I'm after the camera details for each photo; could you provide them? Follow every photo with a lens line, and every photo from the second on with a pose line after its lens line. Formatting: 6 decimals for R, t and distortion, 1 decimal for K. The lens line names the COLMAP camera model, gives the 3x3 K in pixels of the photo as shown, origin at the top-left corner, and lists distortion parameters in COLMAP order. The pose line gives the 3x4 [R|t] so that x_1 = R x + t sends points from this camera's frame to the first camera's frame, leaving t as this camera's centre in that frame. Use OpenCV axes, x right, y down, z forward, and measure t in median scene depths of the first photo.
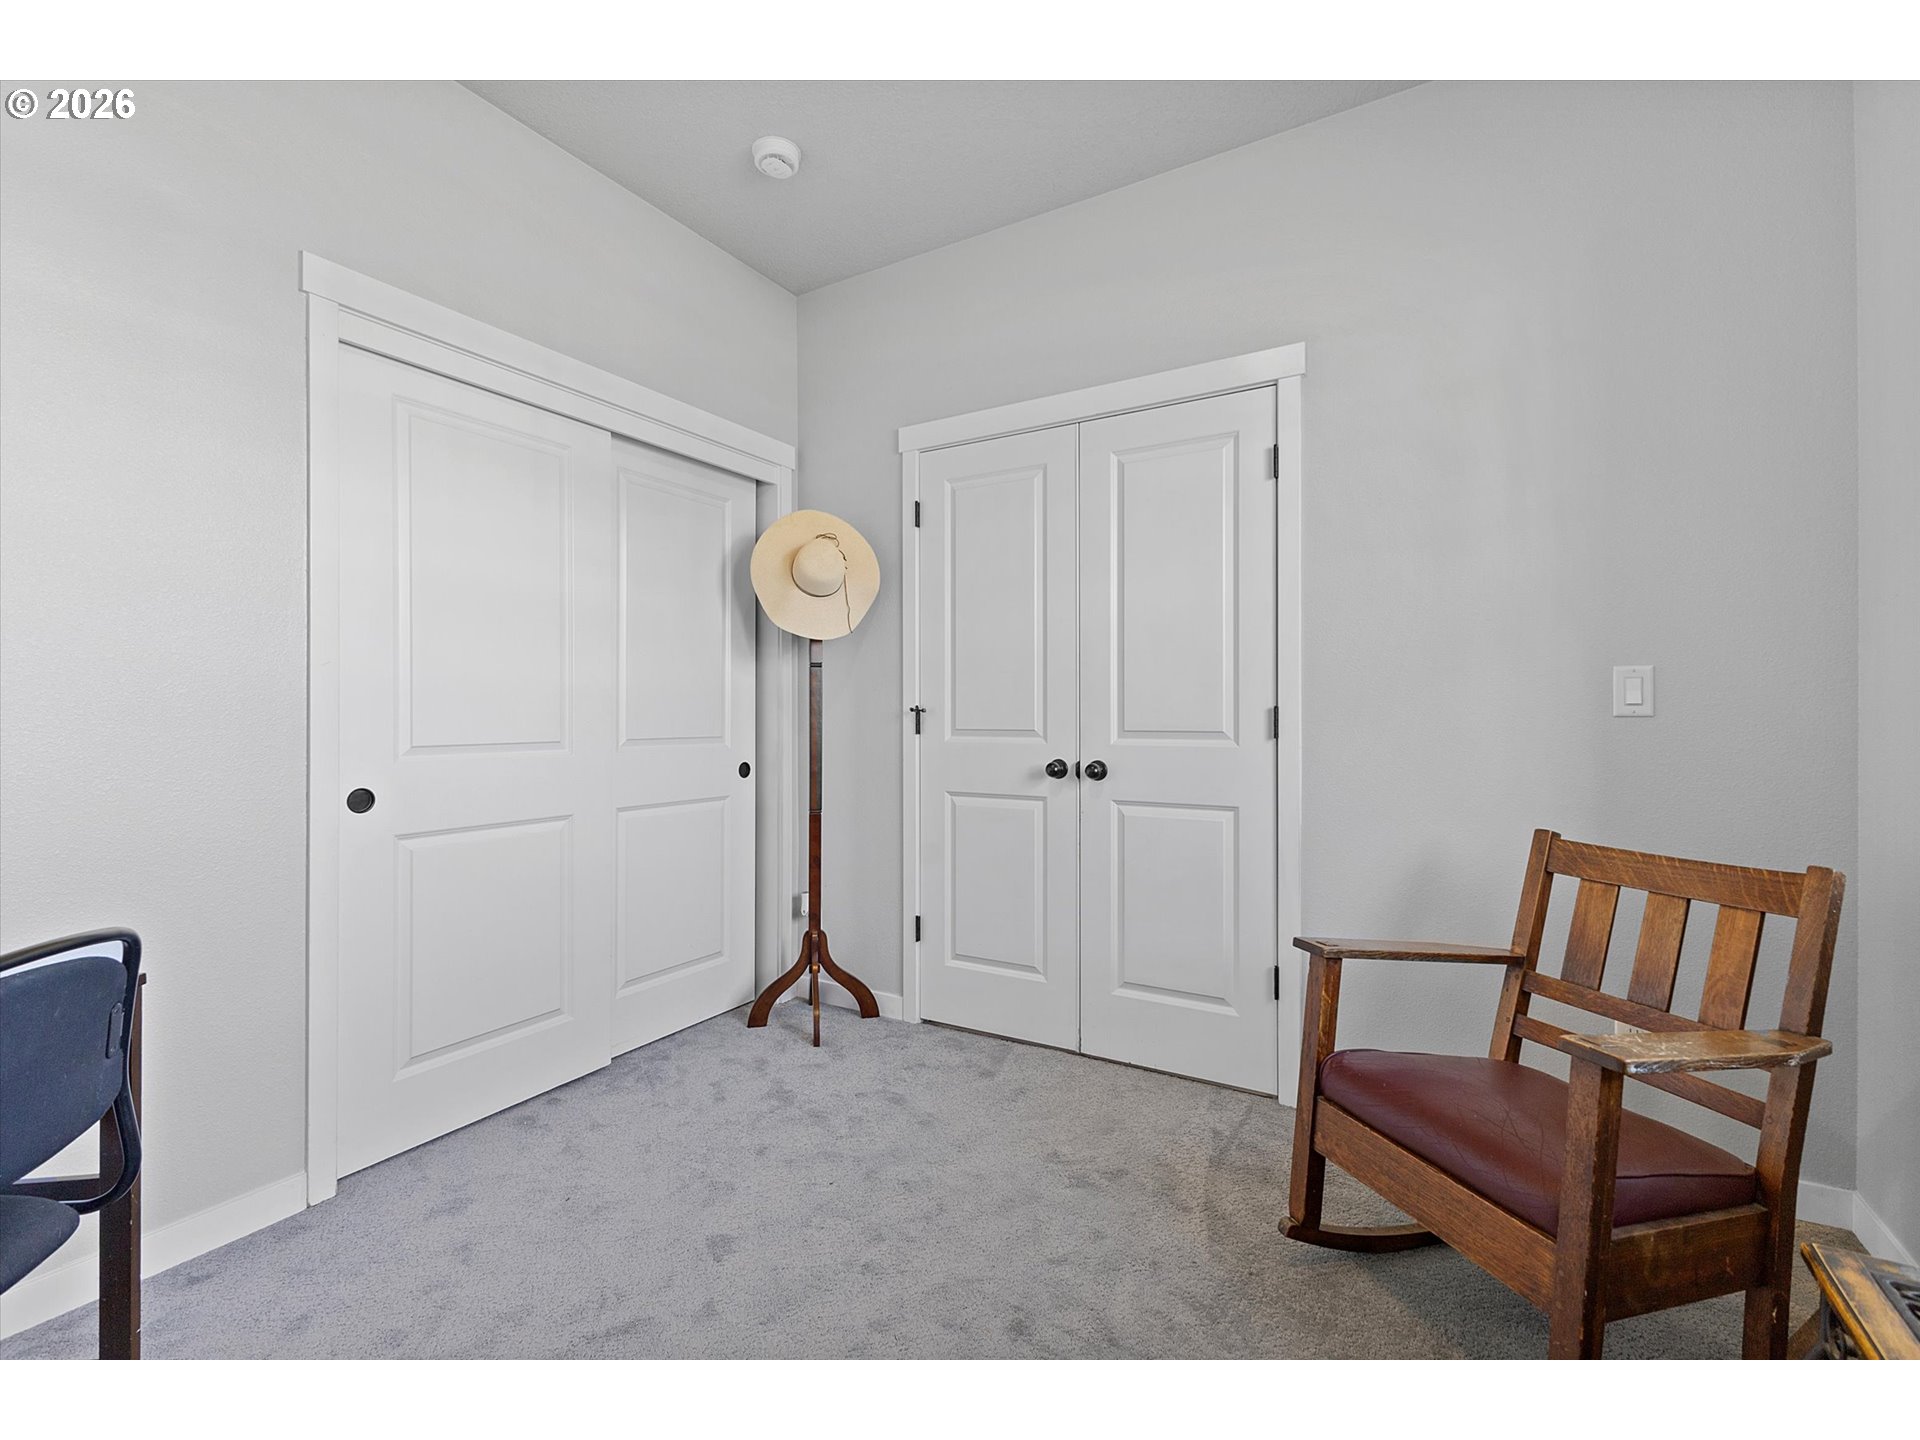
lens RADIAL K [[828.3, 0, 974.6], [0, 828.3, 721.7], [0, 0, 1]] dist [0.001051, -0.000113]
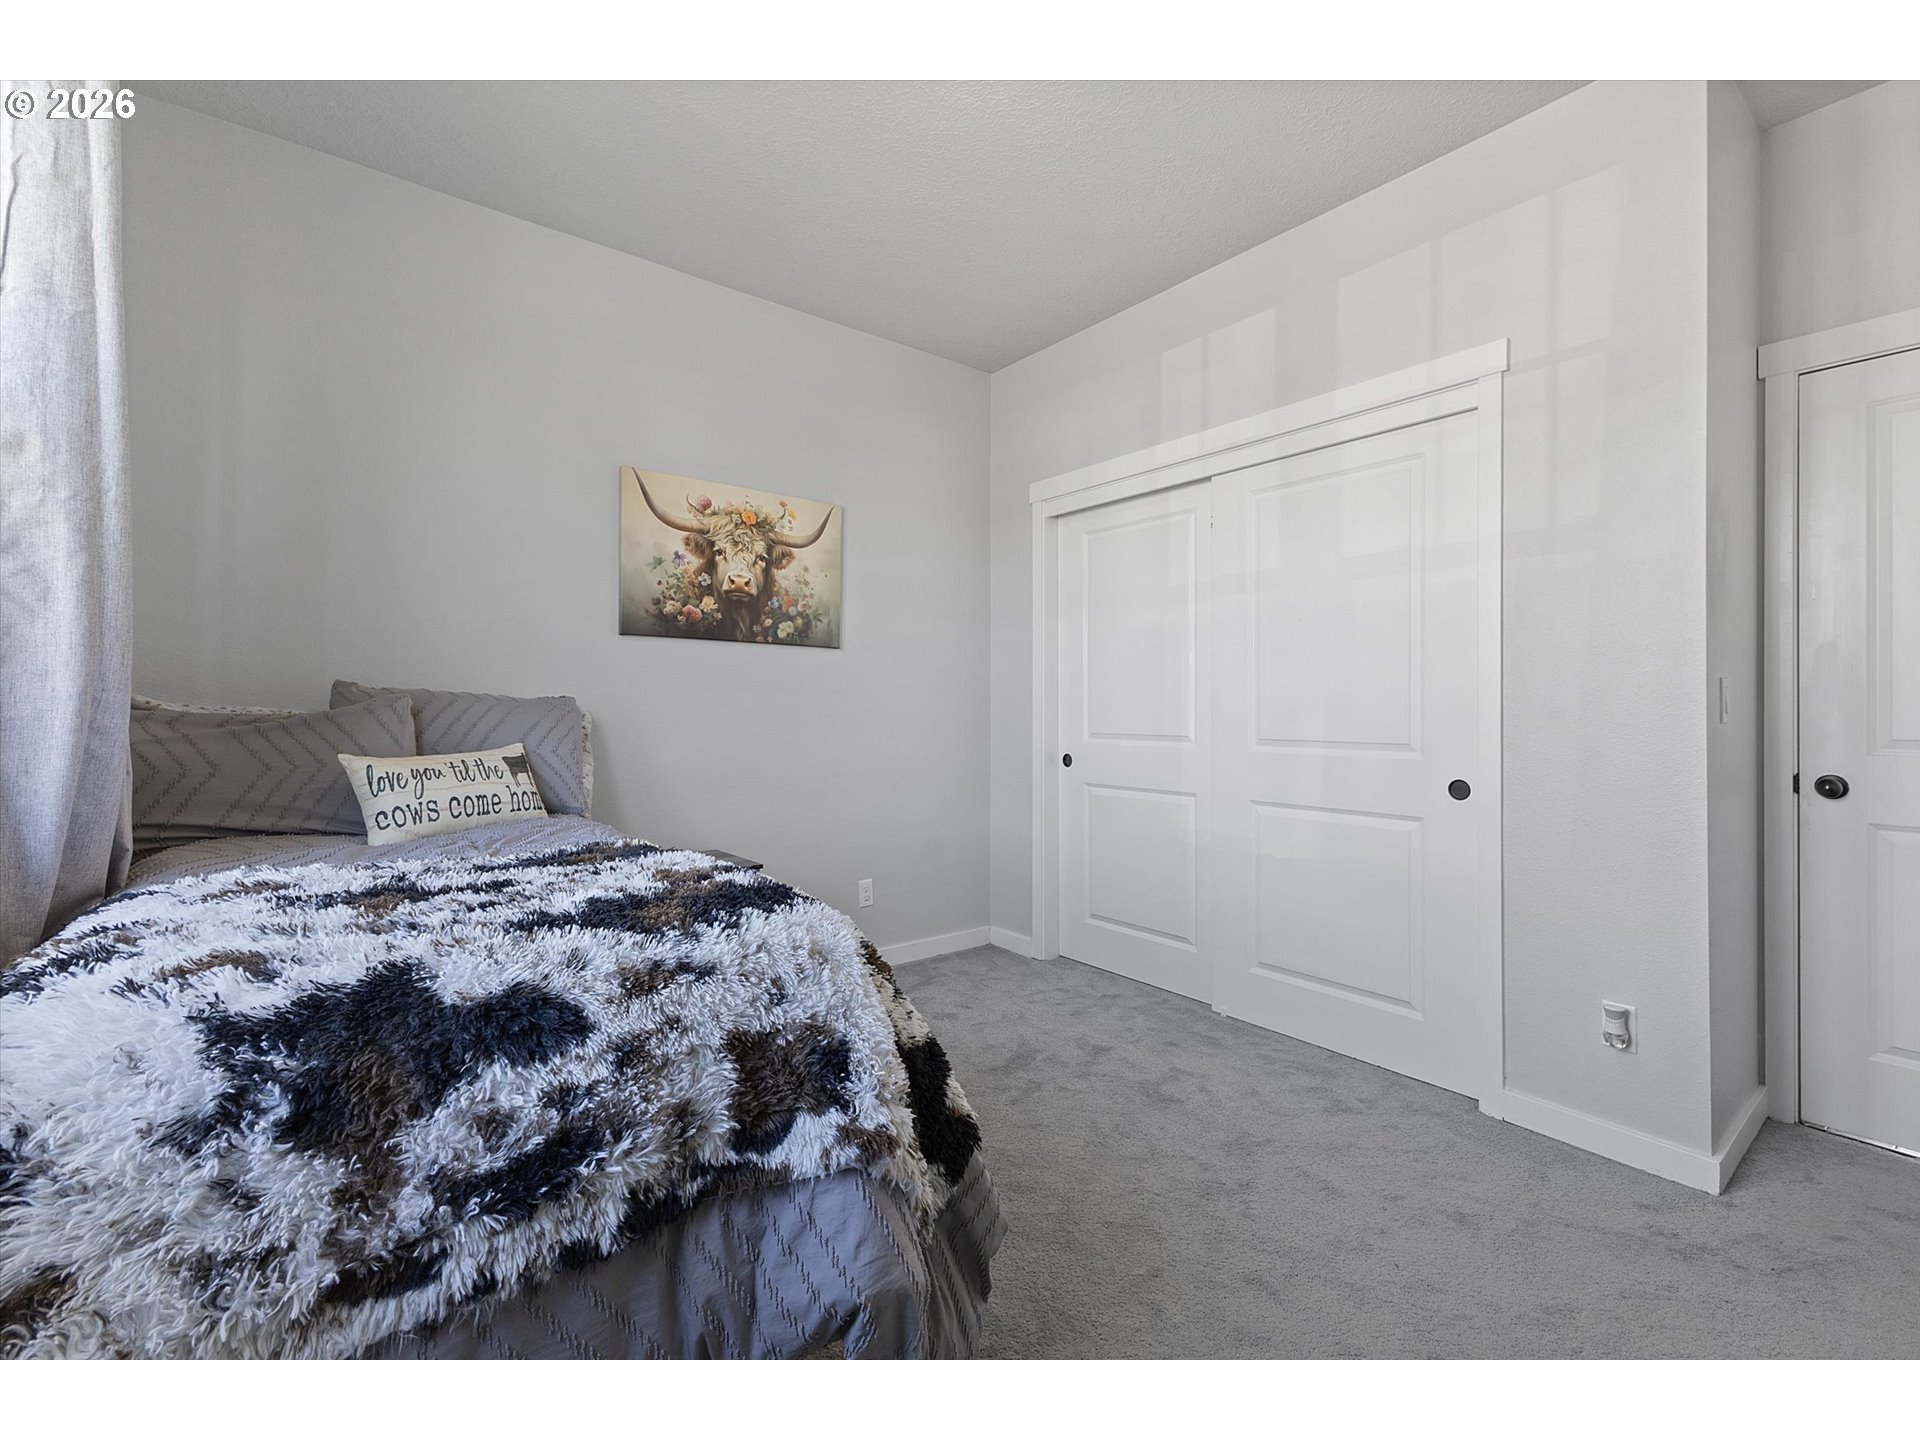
lens RADIAL K [[828.3, 0, 974.6], [0, 828.3, 721.7], [0, 0, 1]] dist [0.001051, -0.000113]
pose [[0.897265, 0.002618, -0.441485, 0.305267], [-0.006655, 0.999949, -0.007594, 0.001568], [0.441443, 0.009752, 0.897236, -0.172030]]
